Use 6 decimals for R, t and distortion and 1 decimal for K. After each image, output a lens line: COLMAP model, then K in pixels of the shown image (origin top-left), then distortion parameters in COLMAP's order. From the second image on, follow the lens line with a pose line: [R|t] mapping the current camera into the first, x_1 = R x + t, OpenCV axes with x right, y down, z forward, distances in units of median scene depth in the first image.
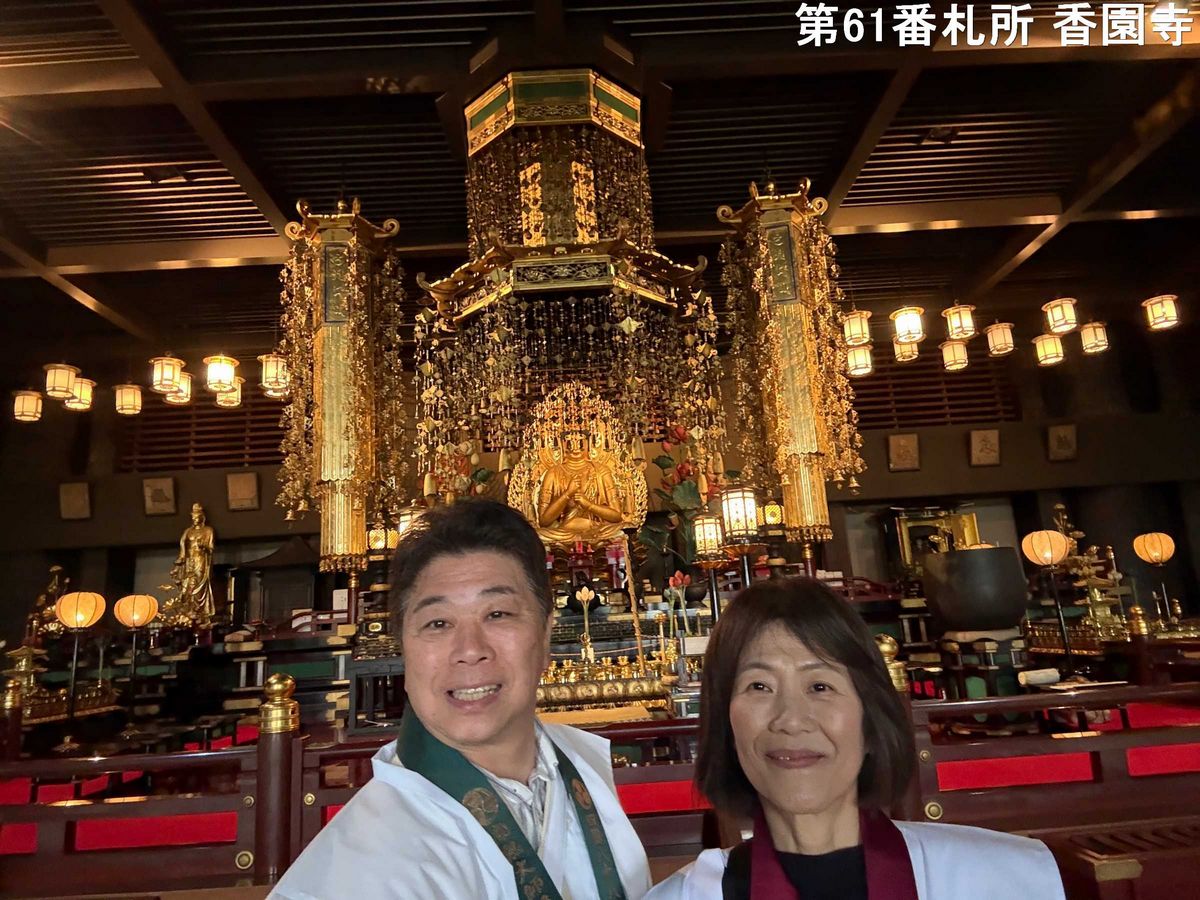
lens RADIAL K [[991.7, 0, 613.6], [0, 991.7, 415.6], [0, 0, 1]] dist [0.099003, -0.171251]
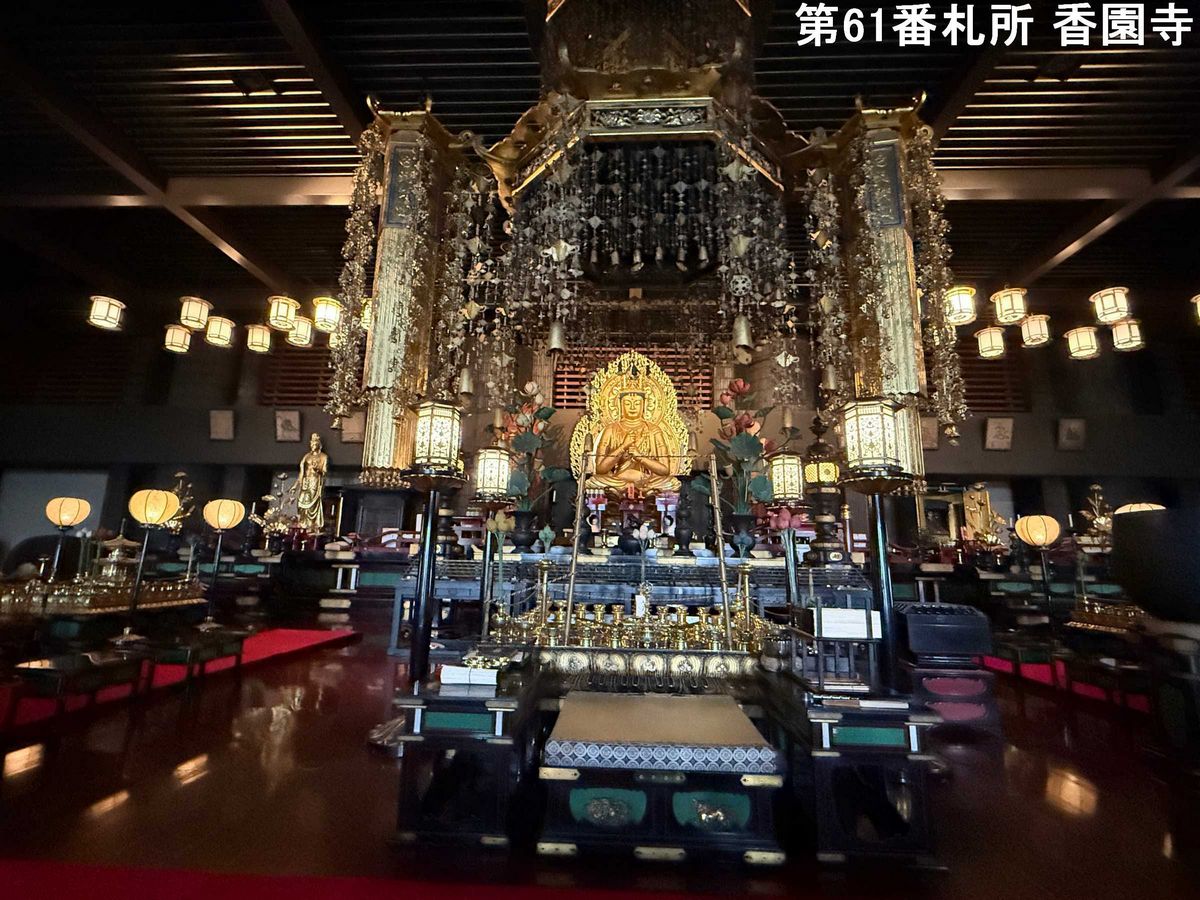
lens RADIAL K [[546.6, 0, 608.0], [0, 546.6, 447.8], [0, 0, 1]] dist [-0.006607, 0.000944]
pose [[0.995522, 0.072784, -0.060316, -0.031676], [-0.072403, 0.997339, 0.008469, 0.092171], [0.060772, -0.004064, 0.998143, 0.461208]]
